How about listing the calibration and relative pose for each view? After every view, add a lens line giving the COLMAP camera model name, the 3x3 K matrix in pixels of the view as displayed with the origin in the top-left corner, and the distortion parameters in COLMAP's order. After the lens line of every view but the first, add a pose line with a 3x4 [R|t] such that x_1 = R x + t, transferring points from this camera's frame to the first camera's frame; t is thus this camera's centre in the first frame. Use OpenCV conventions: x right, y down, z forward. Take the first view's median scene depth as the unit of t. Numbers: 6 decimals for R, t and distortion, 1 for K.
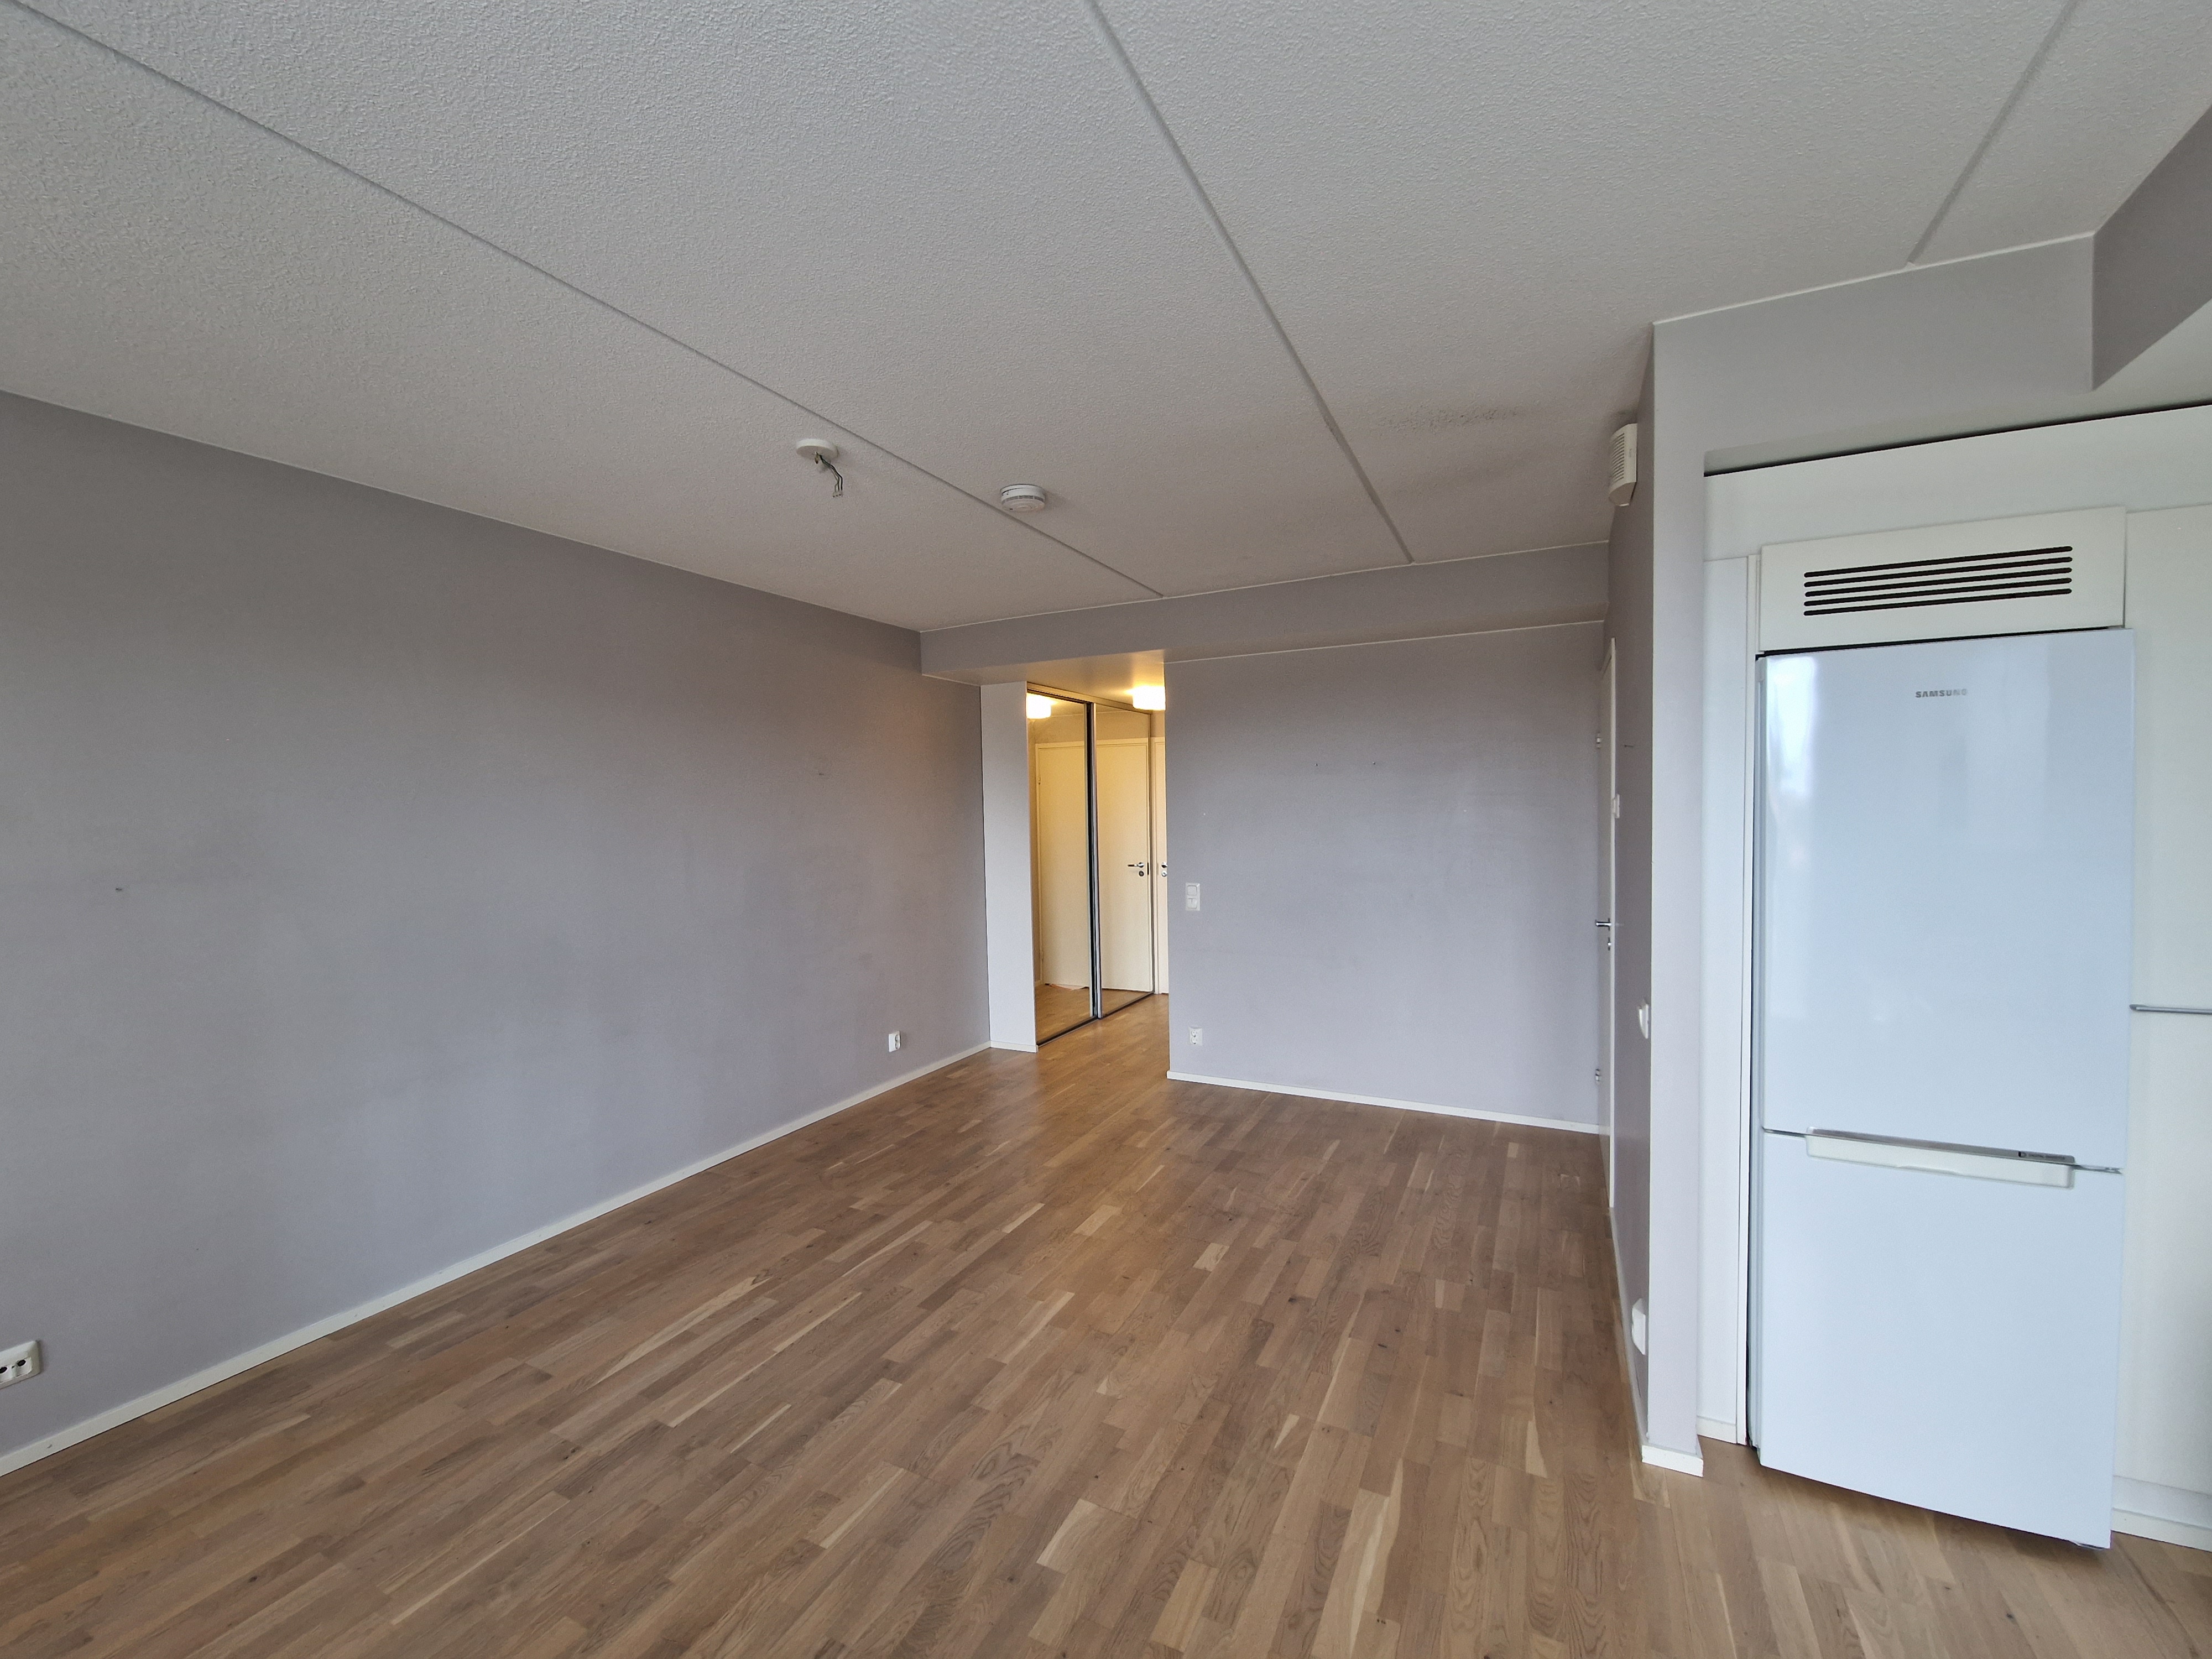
lens RADIAL K [[905.5, 0, 1099.9], [0, 905.5, 838.1], [0, 0, 1]] dist [-0.001259, -0.000418]
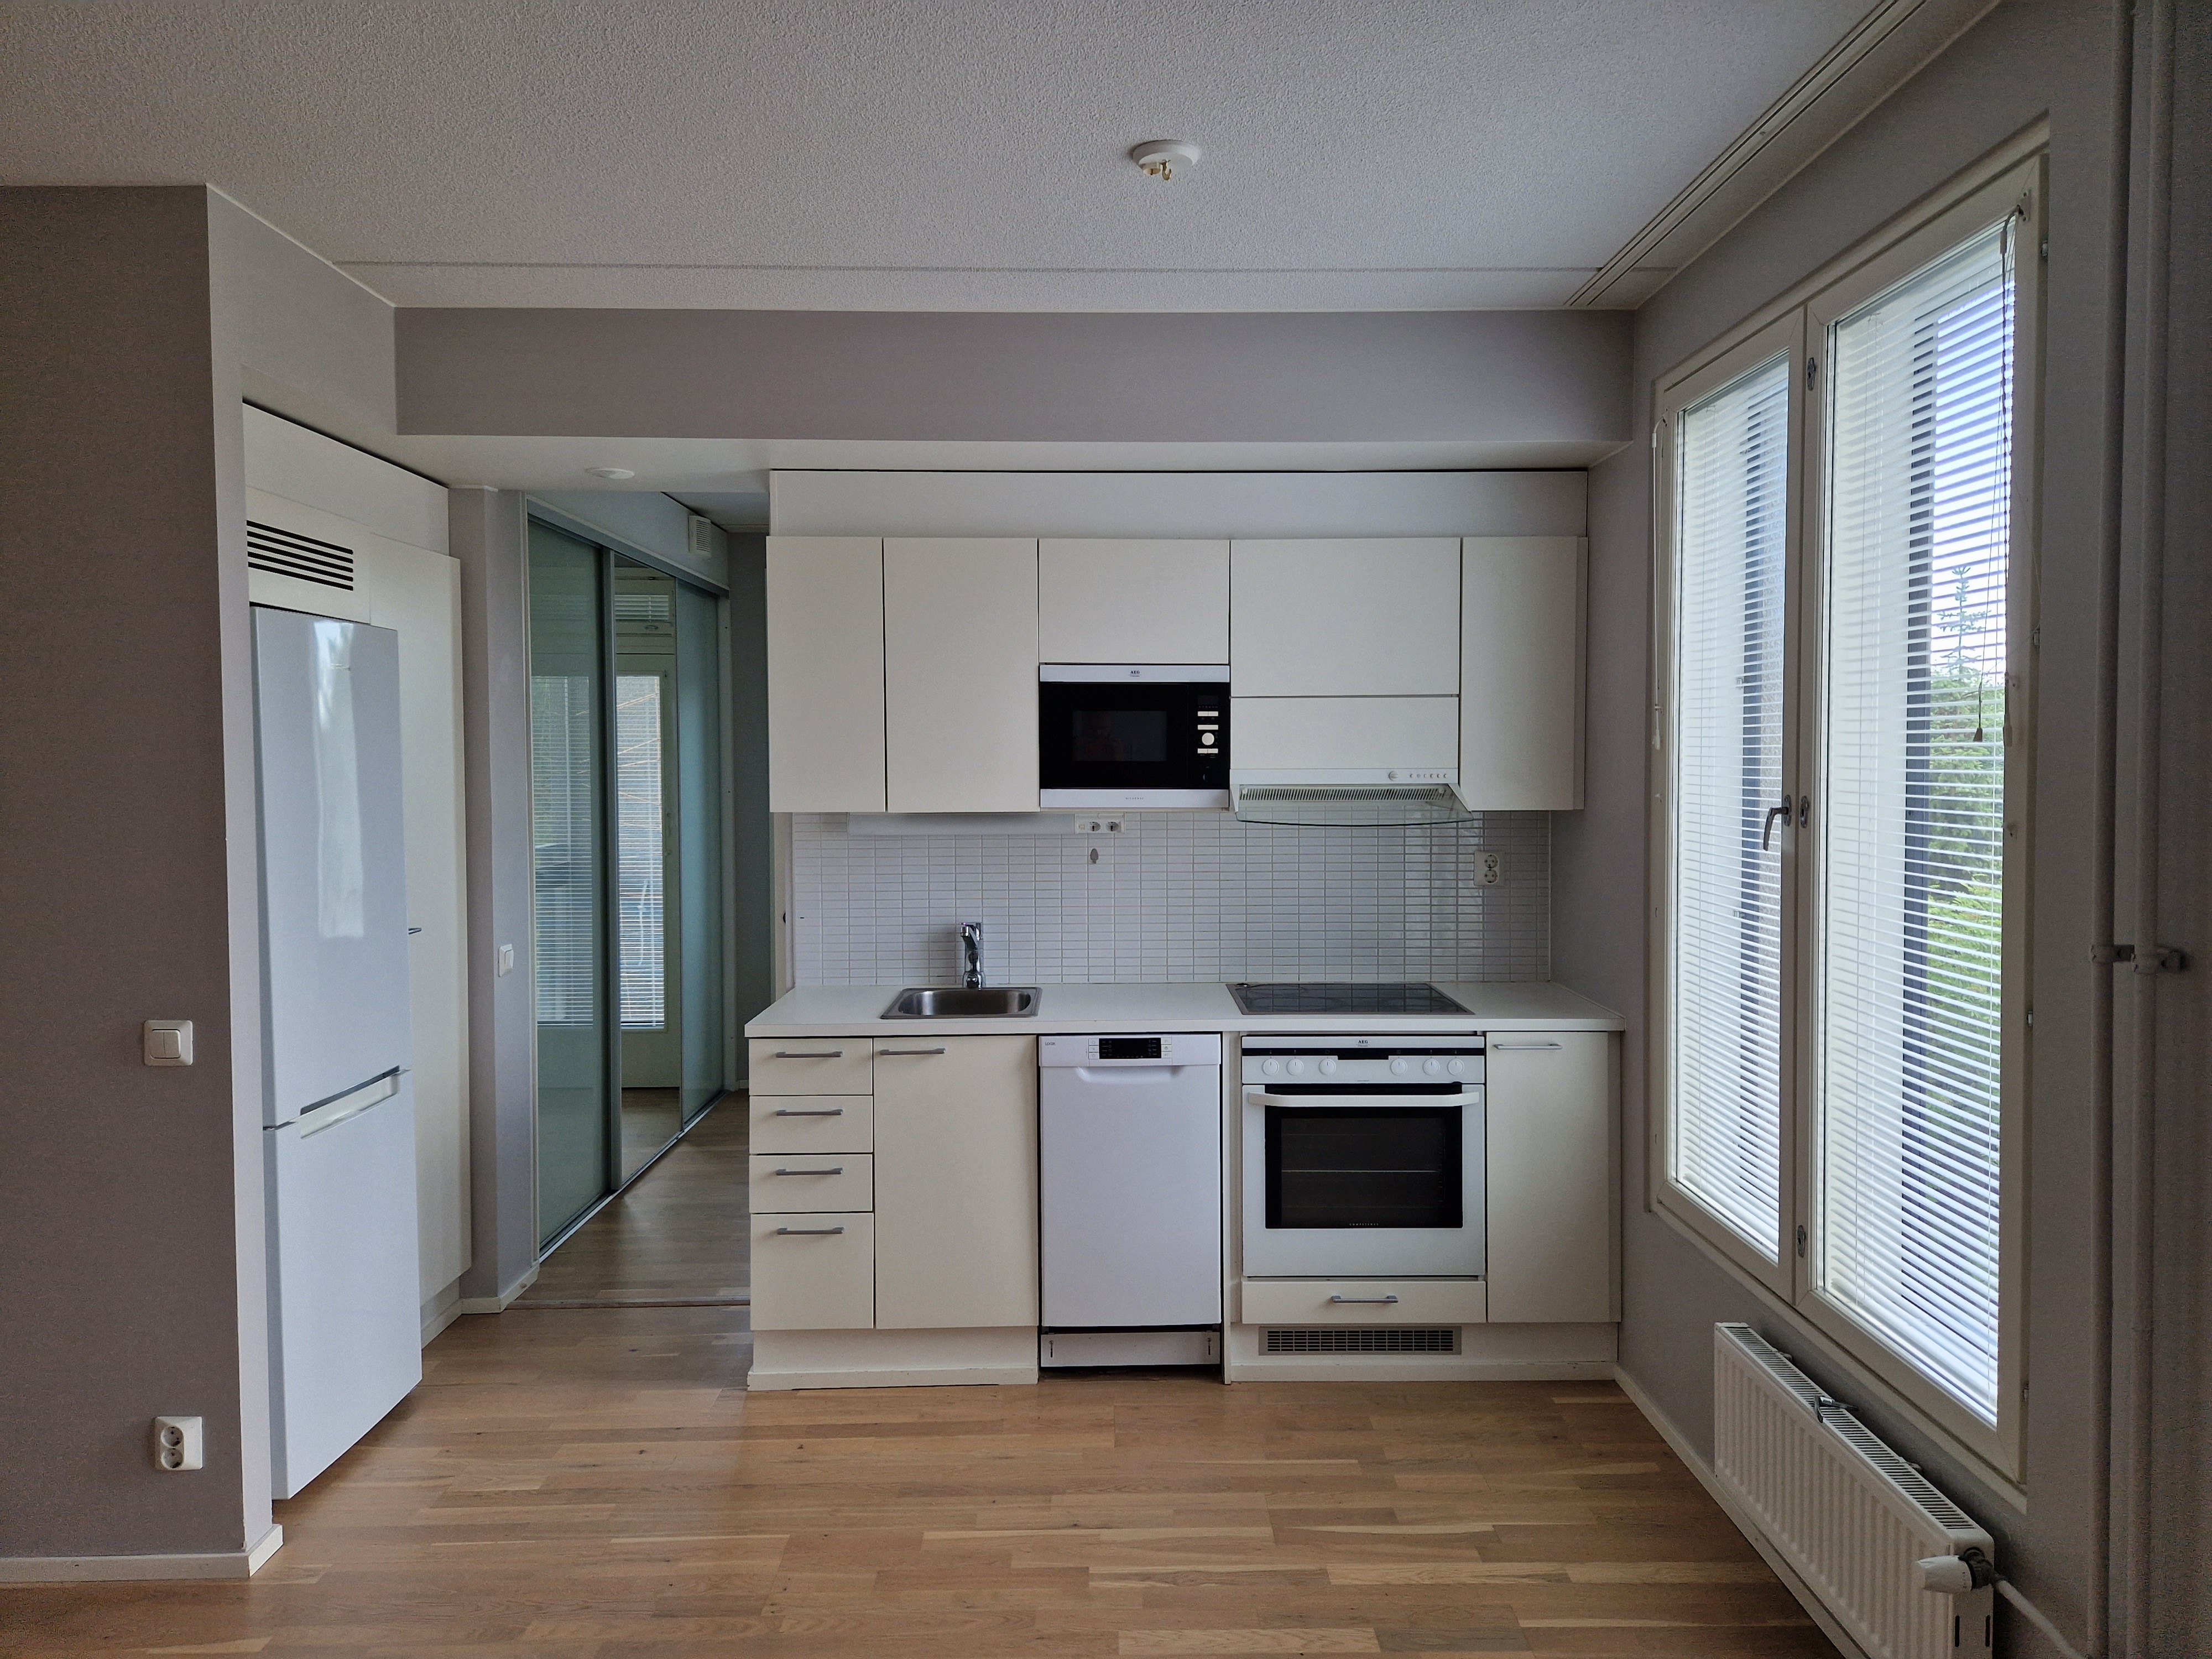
lens RADIAL K [[1473.3, 0, 1123.2], [0, 1473.3, 803.4], [0, 0, 1]] dist [0.086330, -0.082720]
pose [[-0.465616, -0.008657, 0.884945, -0.714065], [0.042740, 0.998565, 0.032256, -0.010697], [-0.883954, 0.052841, -0.464578, 0.669807]]
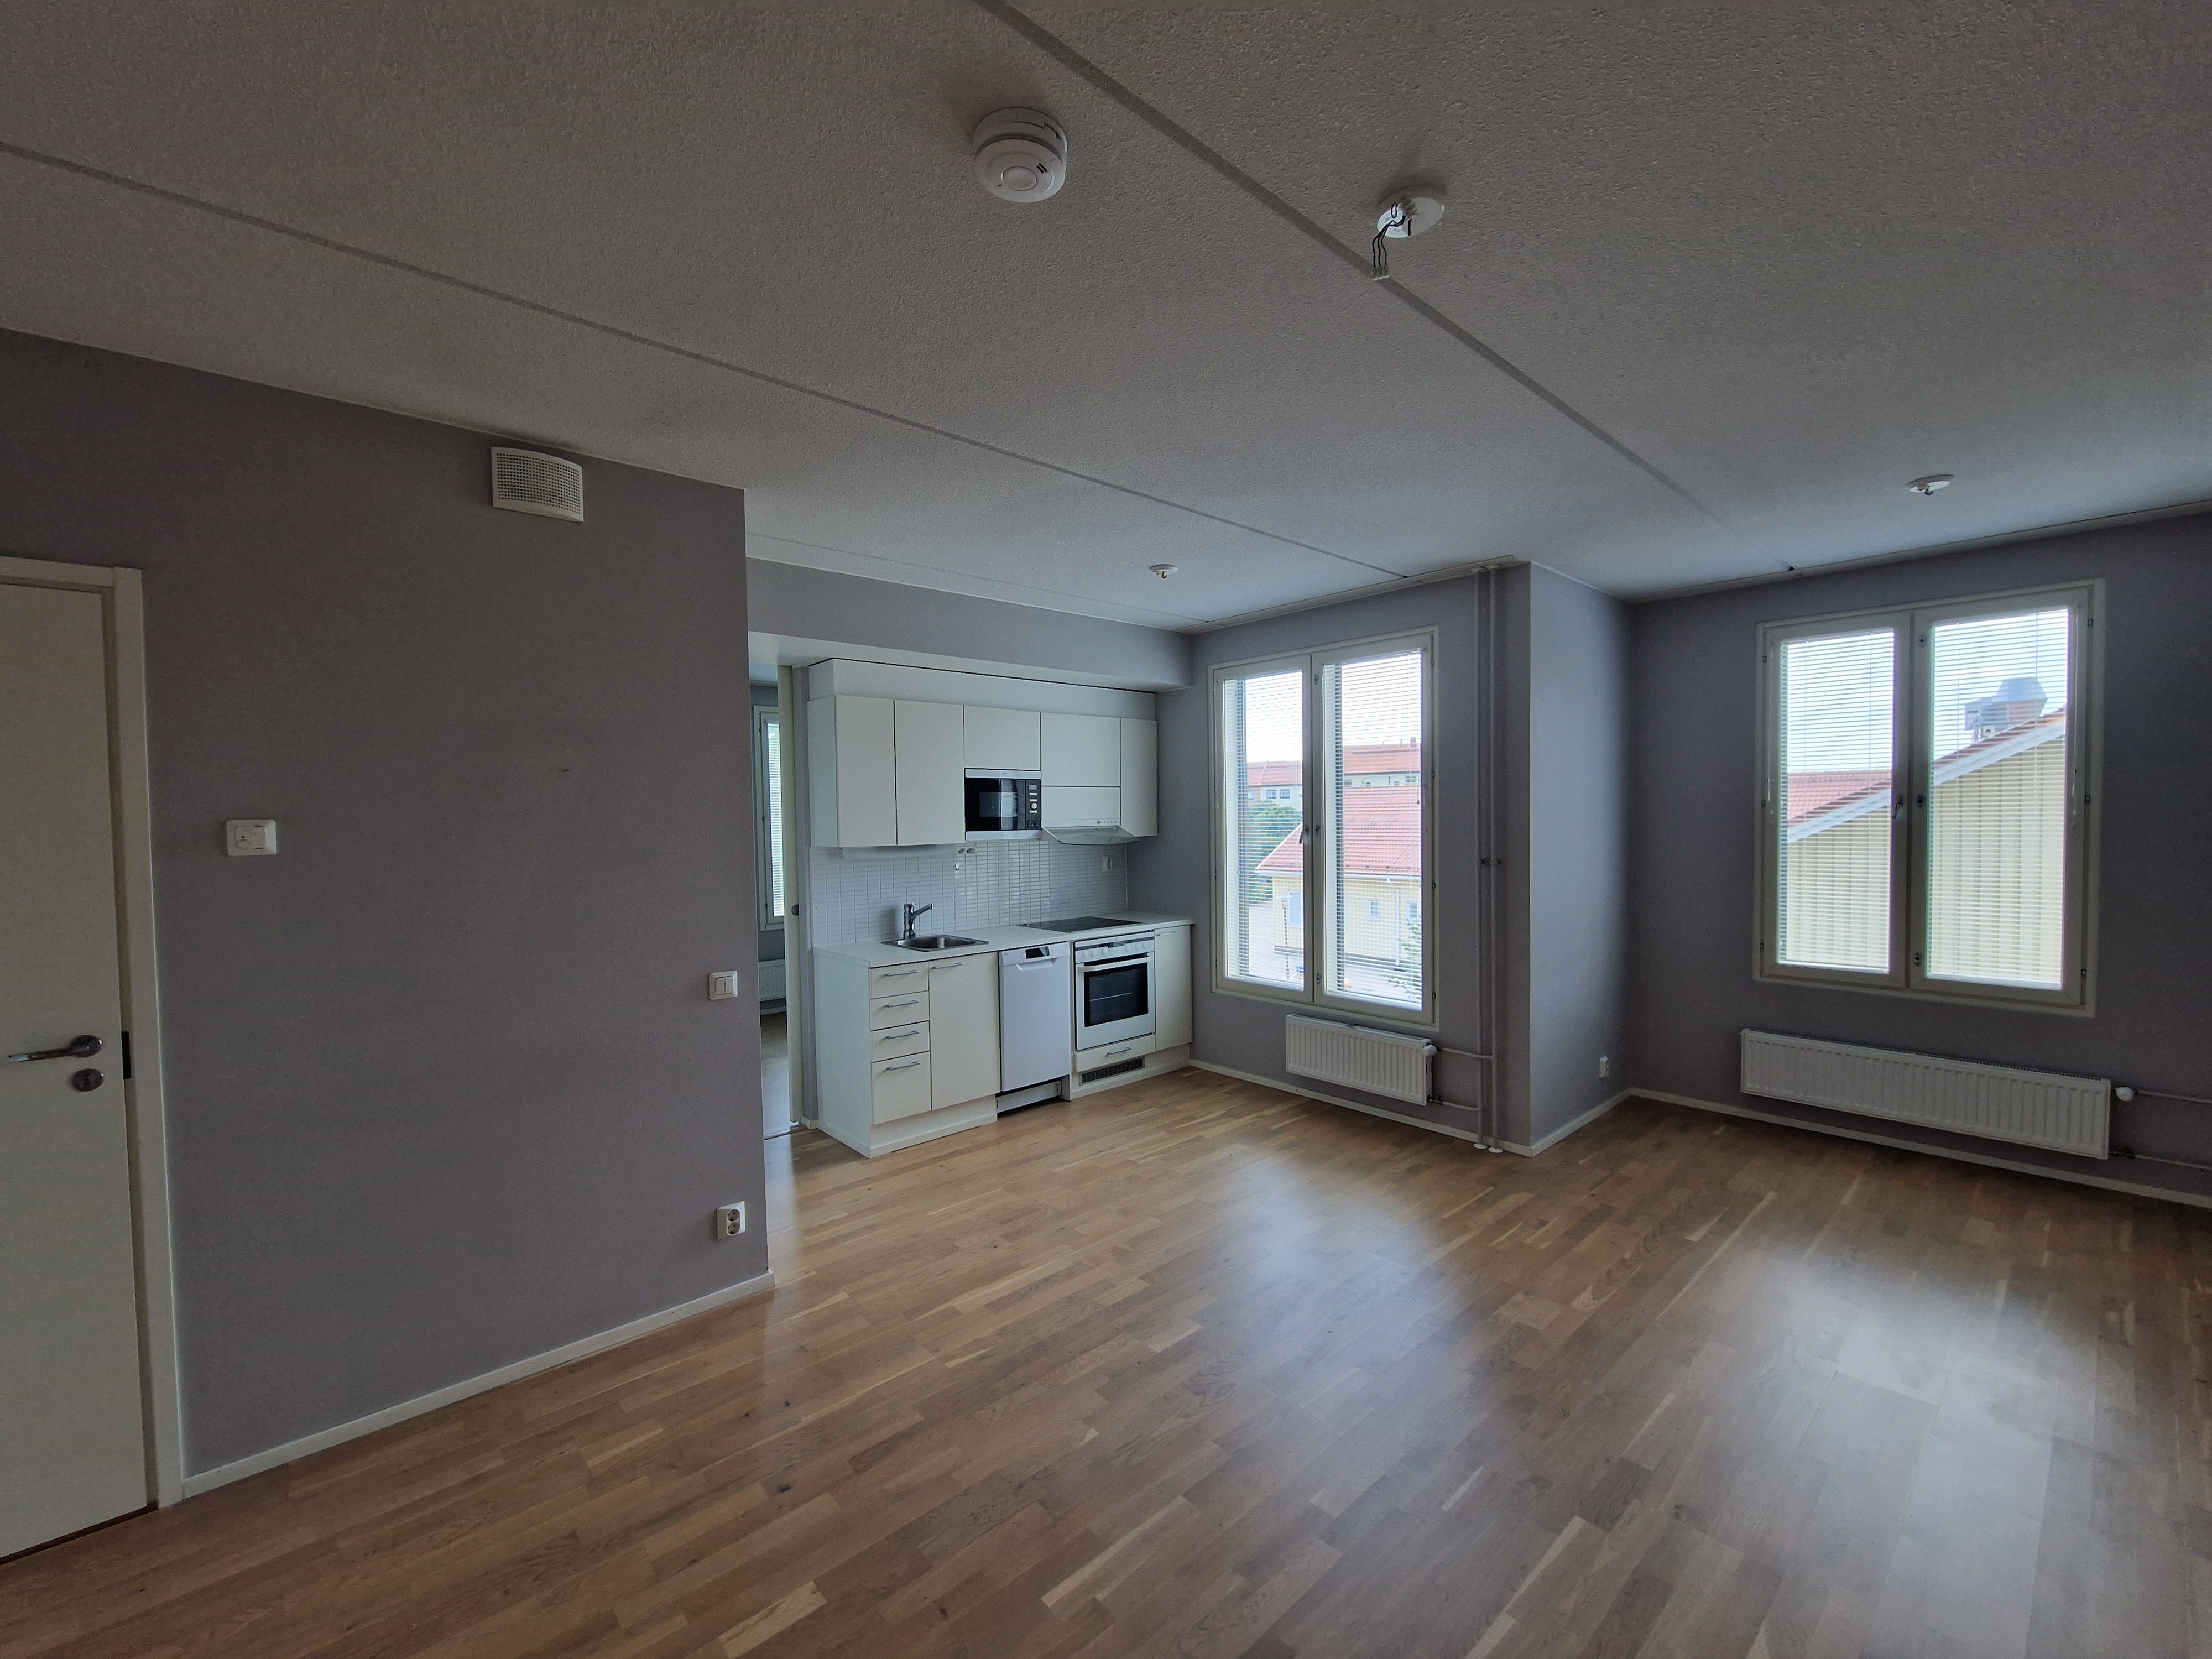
lens RADIAL K [[897.4, 0, 1098.1], [0, 897.4, 841.9], [0, 0, 1]] dist [-0.000836, -0.004409]
pose [[-0.926894, 0.021207, 0.374723, -0.309801], [0.045364, 0.997413, 0.055761, -0.045197], [-0.372571, 0.068683, -0.925459, 1.542838]]
